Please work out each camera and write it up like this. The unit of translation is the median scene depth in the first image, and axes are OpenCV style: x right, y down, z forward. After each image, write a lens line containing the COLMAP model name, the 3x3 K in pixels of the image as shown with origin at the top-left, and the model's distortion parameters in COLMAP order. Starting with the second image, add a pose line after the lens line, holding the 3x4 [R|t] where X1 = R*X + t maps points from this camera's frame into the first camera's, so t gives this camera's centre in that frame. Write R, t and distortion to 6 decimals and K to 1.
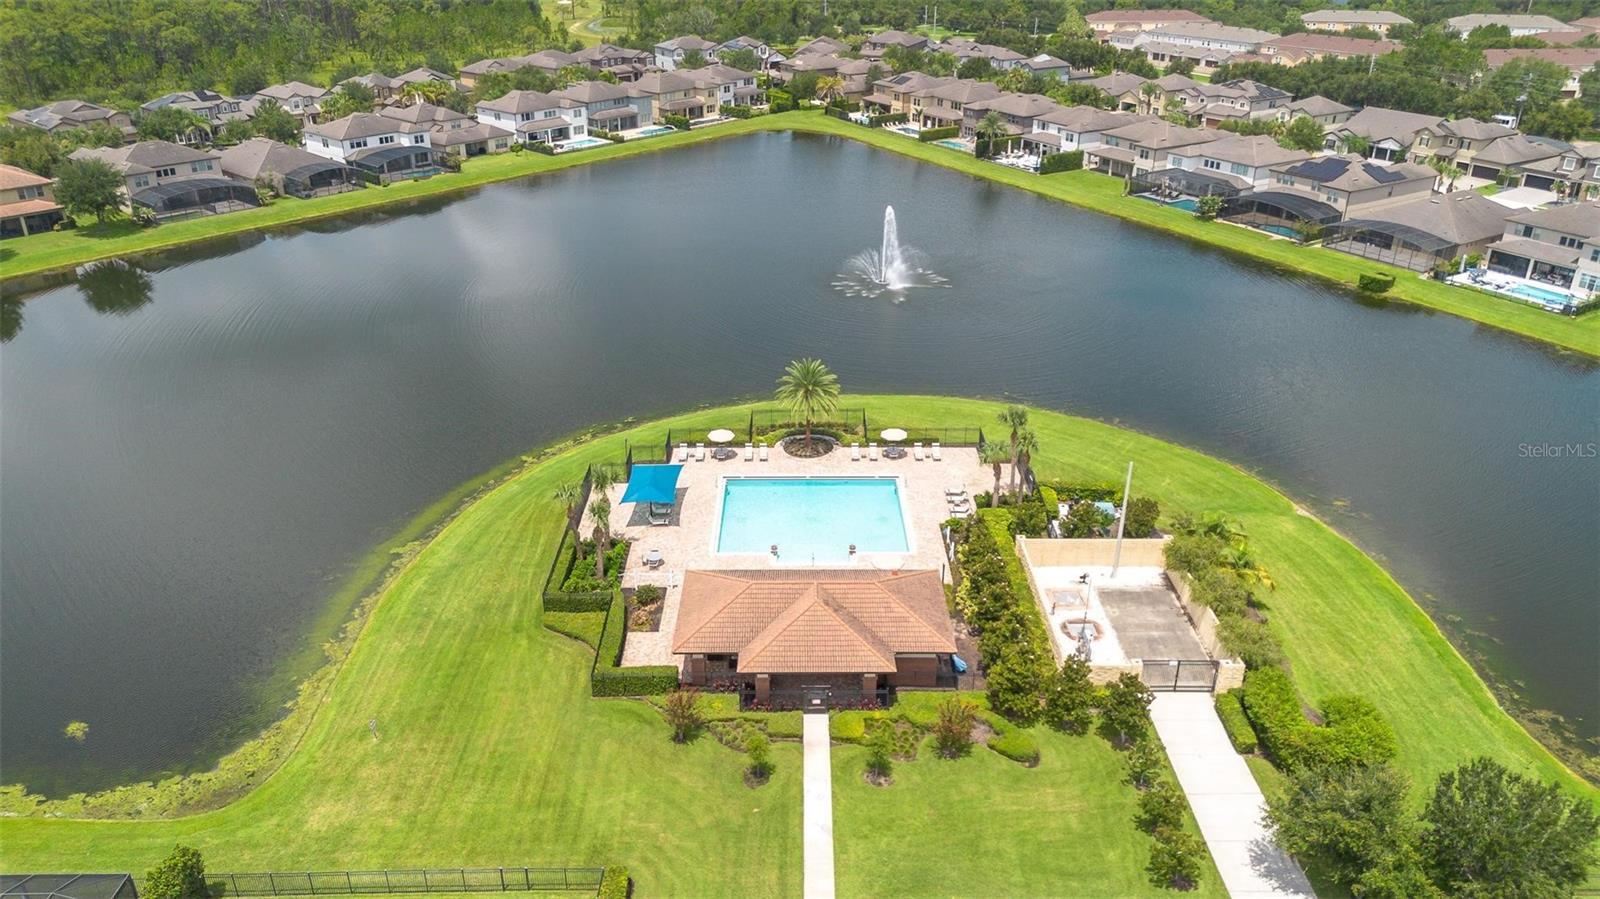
lens RADIAL K [[1149.4, 0, 800.0], [0, 1149.4, 449.5], [0, 0, 1]] dist [0.059421, 0.001378]
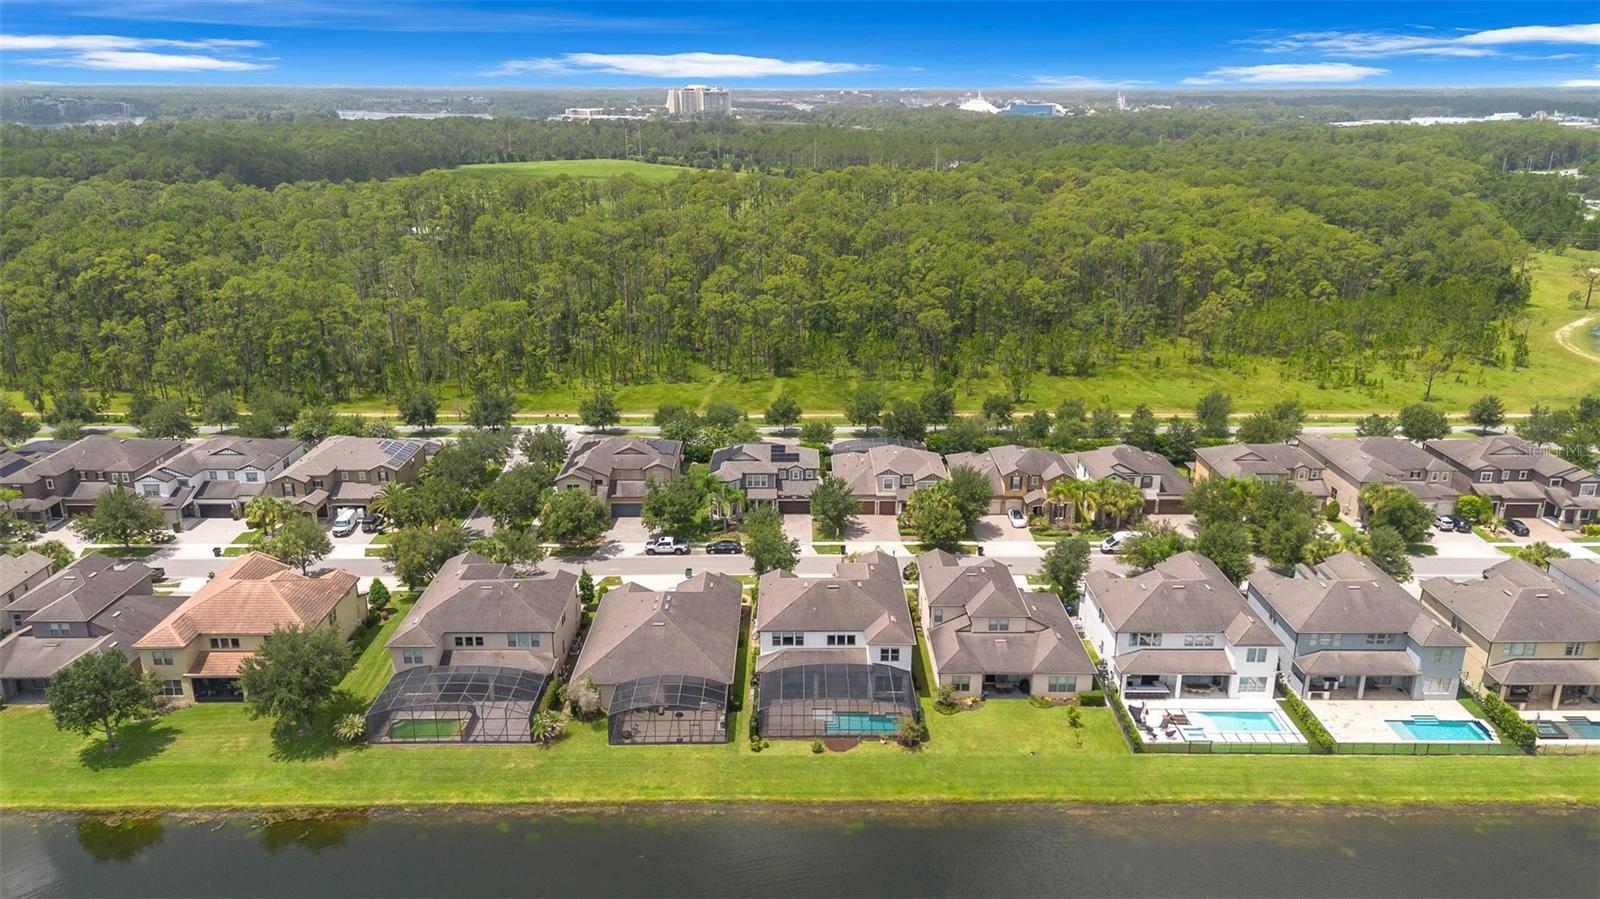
lens RADIAL K [[1130.2, 0, 804.3], [0, 1130.2, 448.4], [0, 0, 1]] dist [0.079569, -0.084755]
pose [[0.658466, 0.235674, -0.714759, 0.009937], [-0.329385, 0.944163, 0.007872, -0.522635], [0.676704, 0.230247, 0.699326, 0.855887]]
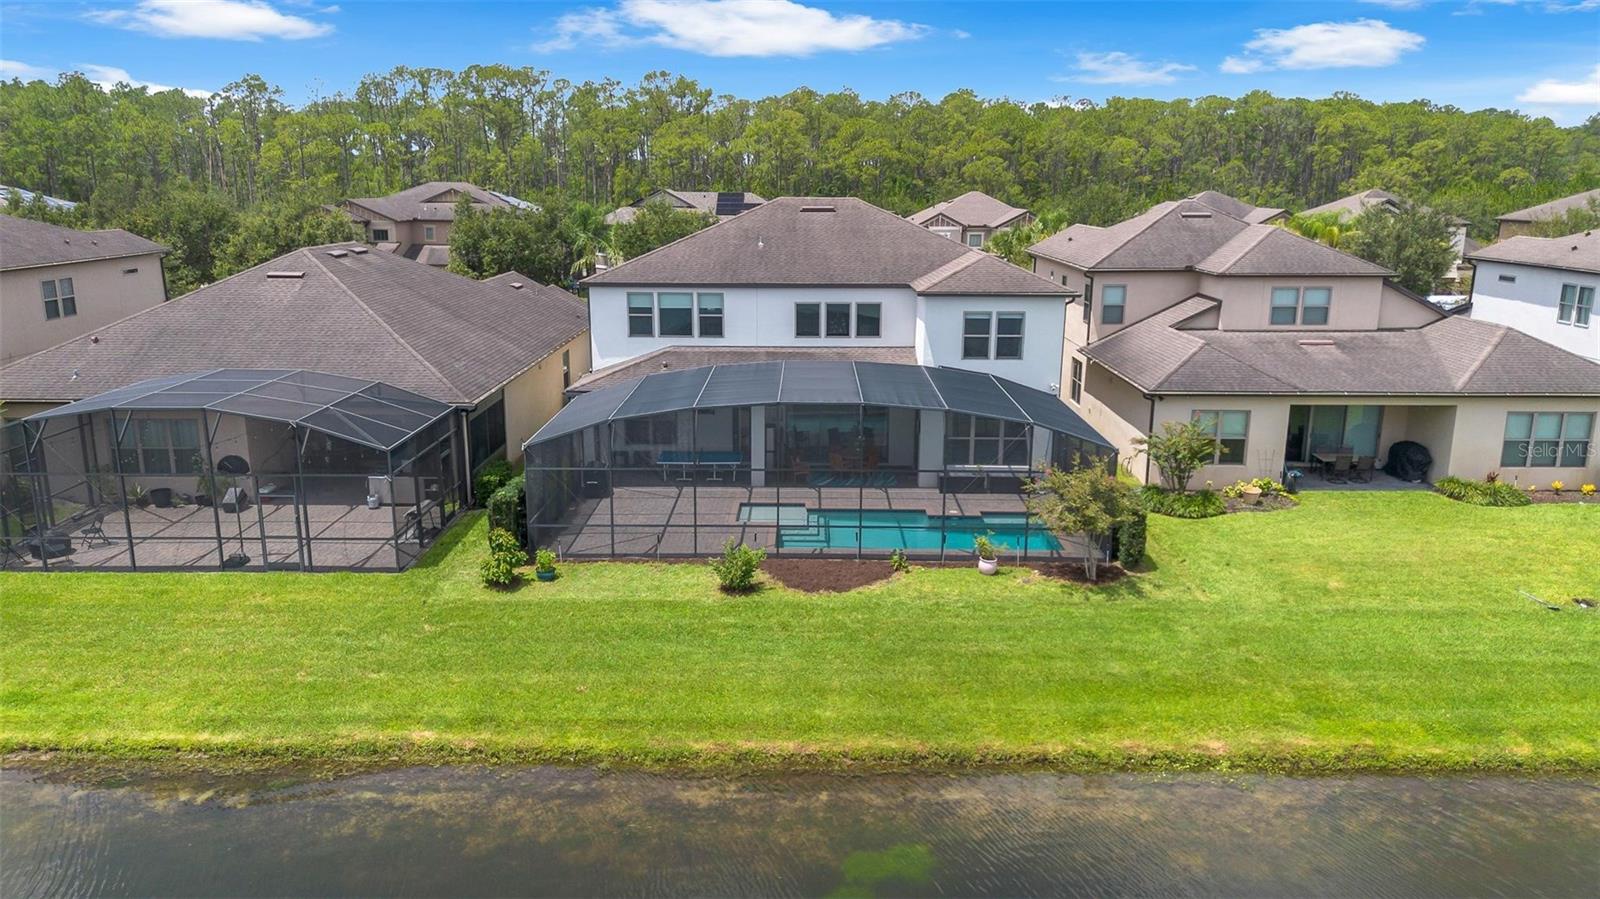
lens RADIAL K [[1130.2, 0, 804.3], [0, 1130.2, 448.4], [0, 0, 1]] dist [0.079569, -0.084755]
pose [[0.647706, 0.178031, -0.740798, -0.326108], [-0.333994, 0.940258, -0.066056, -0.344750], [0.684781, 0.290207, 0.668472, 1.302622]]
